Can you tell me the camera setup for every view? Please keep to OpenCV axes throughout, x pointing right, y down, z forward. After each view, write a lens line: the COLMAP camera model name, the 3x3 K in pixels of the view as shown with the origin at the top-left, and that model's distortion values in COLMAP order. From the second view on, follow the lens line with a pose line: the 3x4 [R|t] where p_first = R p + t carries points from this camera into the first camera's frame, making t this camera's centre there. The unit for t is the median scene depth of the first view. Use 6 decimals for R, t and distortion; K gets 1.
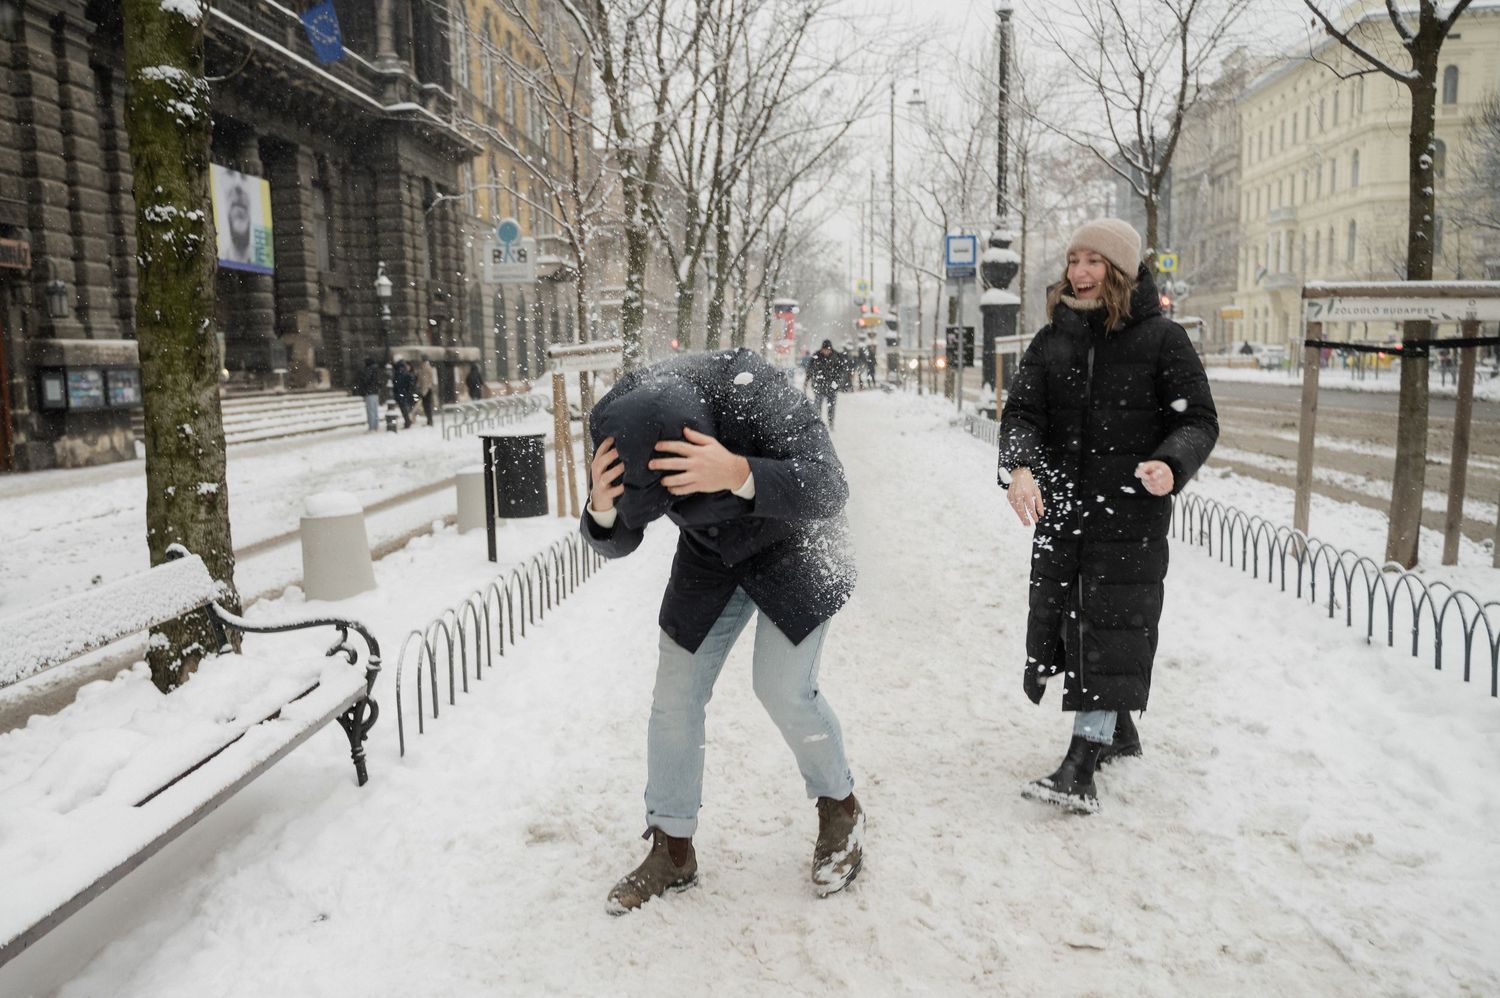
lens RADIAL K [[1274.6, 0, 745.6], [0, 1274.6, 552.5], [0, 0, 1]] dist [0.006245, 0.001295]
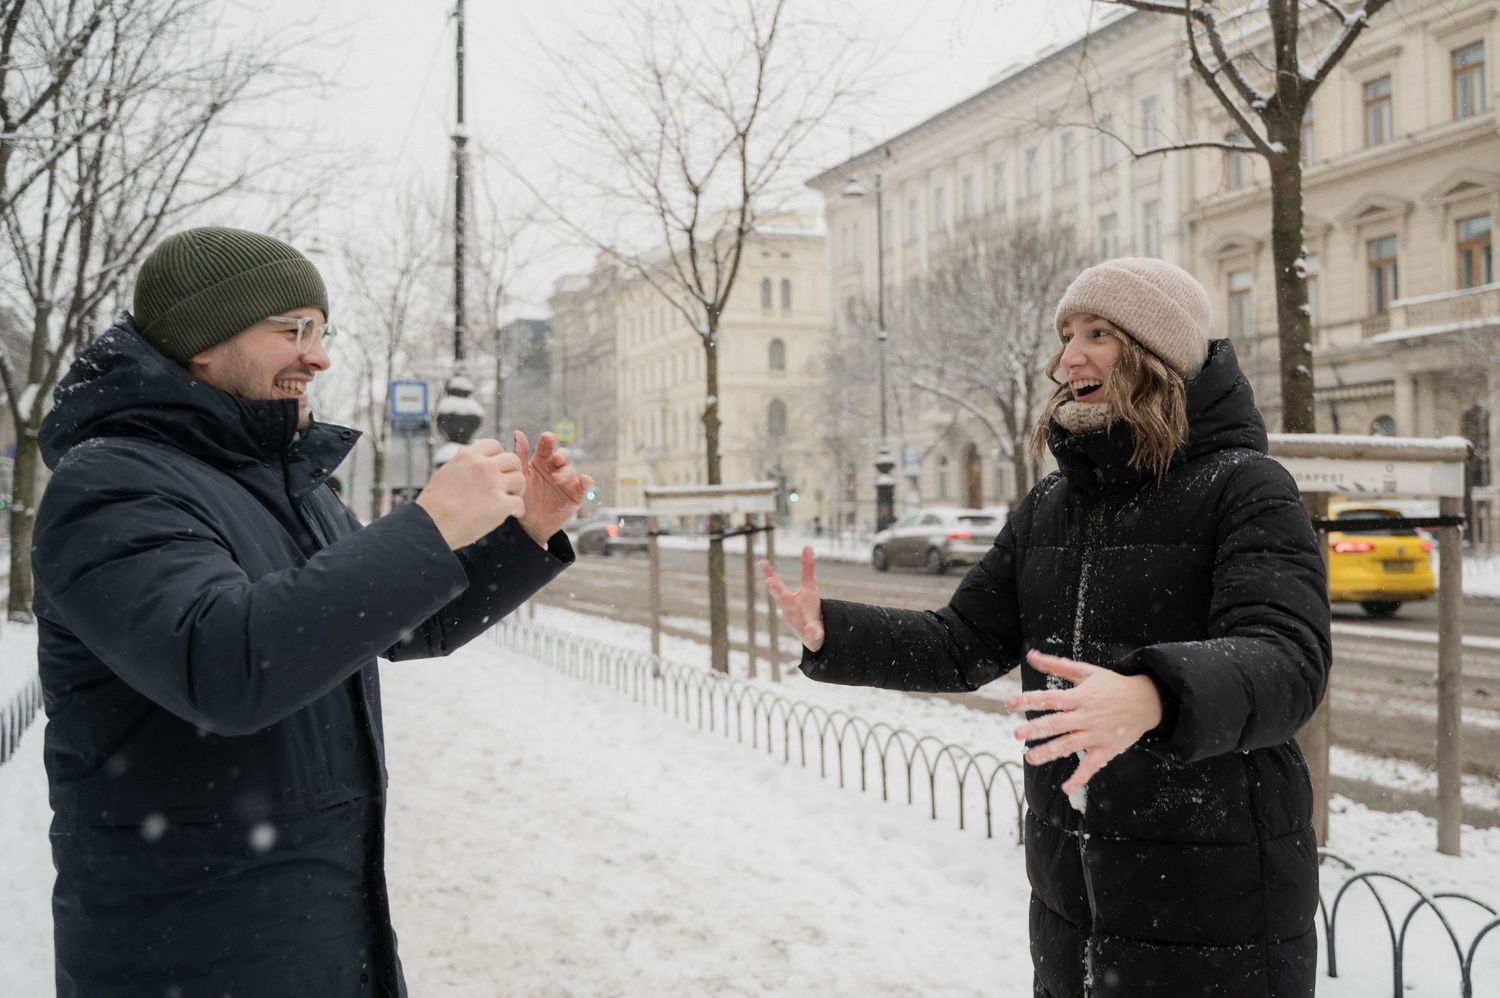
lens RADIAL K [[1292.1, 0, 818.2], [0, 1292.1, 478.5], [0, 0, 1]] dist [0.001281, -0.004914]
pose [[0.872910, 0.021512, 0.487406, -0.011223], [0.067923, 0.983940, -0.165072, -0.025032], [-0.483129, 0.177199, 0.857430, 0.144534]]
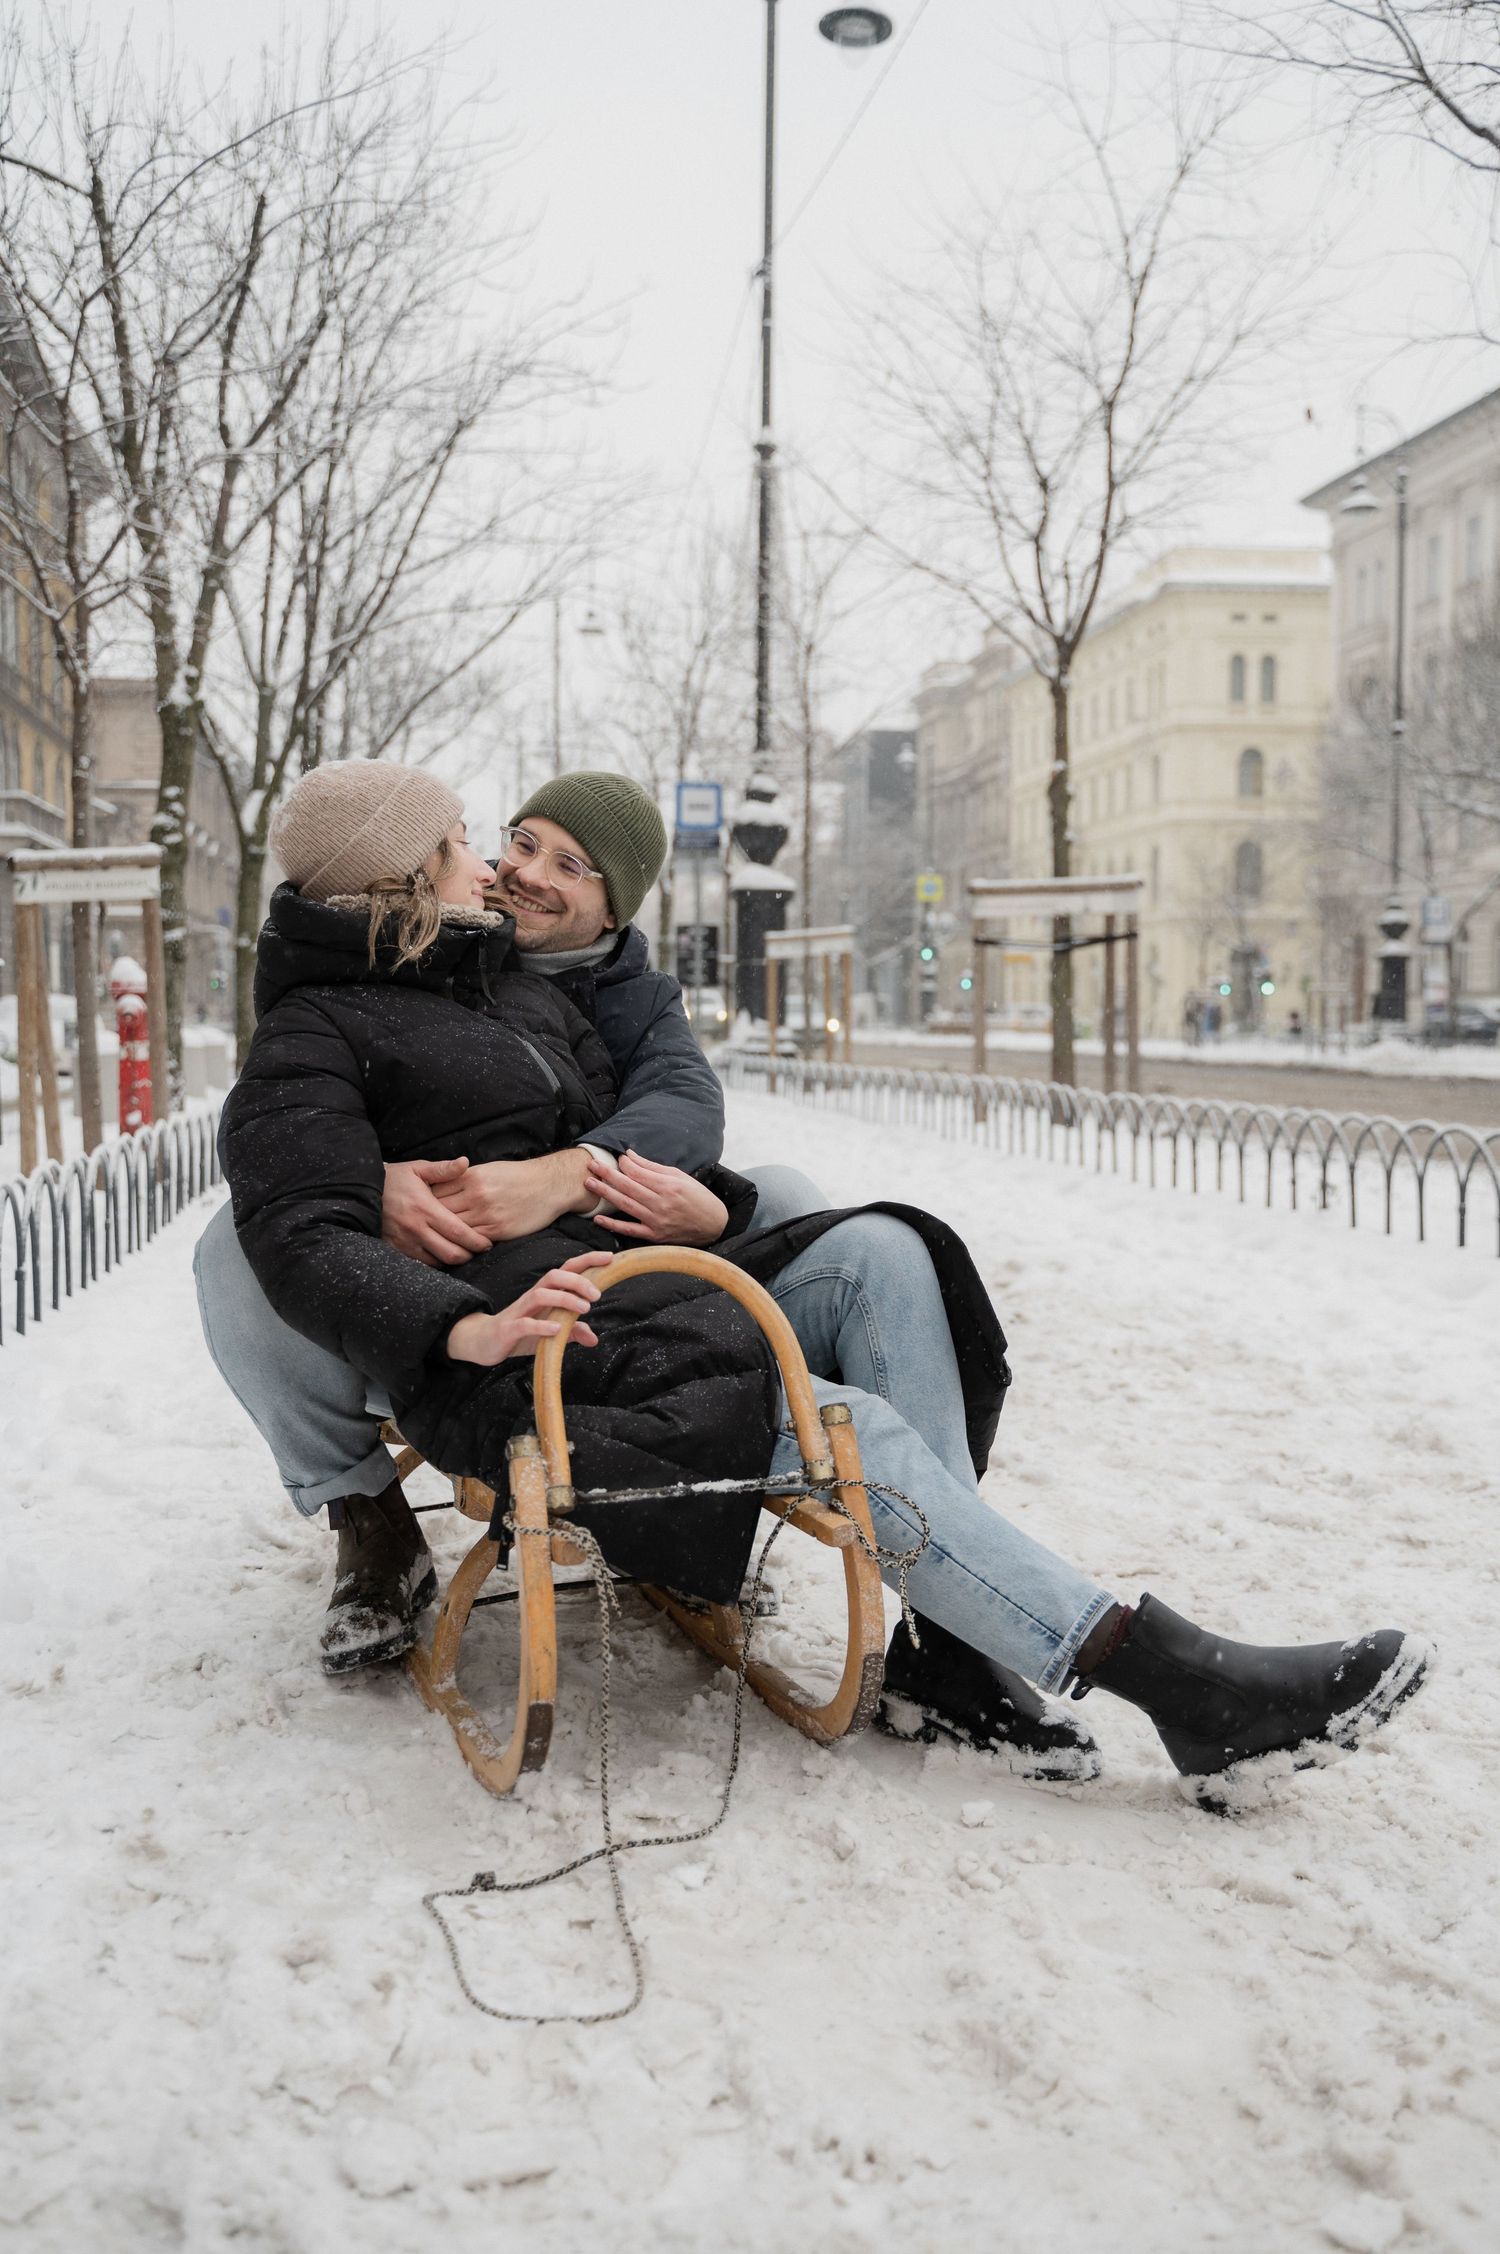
lens RADIAL K [[1884.5, 0, 778.2], [0, 1884.5, 1132.3], [0, 0, 1]] dist [0.001959, 0.000065]
pose [[0.971908, 0.008776, 0.235197, -0.013639], [0.011748, 0.996250, -0.085718, 0.008166], [-0.235068, 0.086073, 0.968160, 0.089143]]
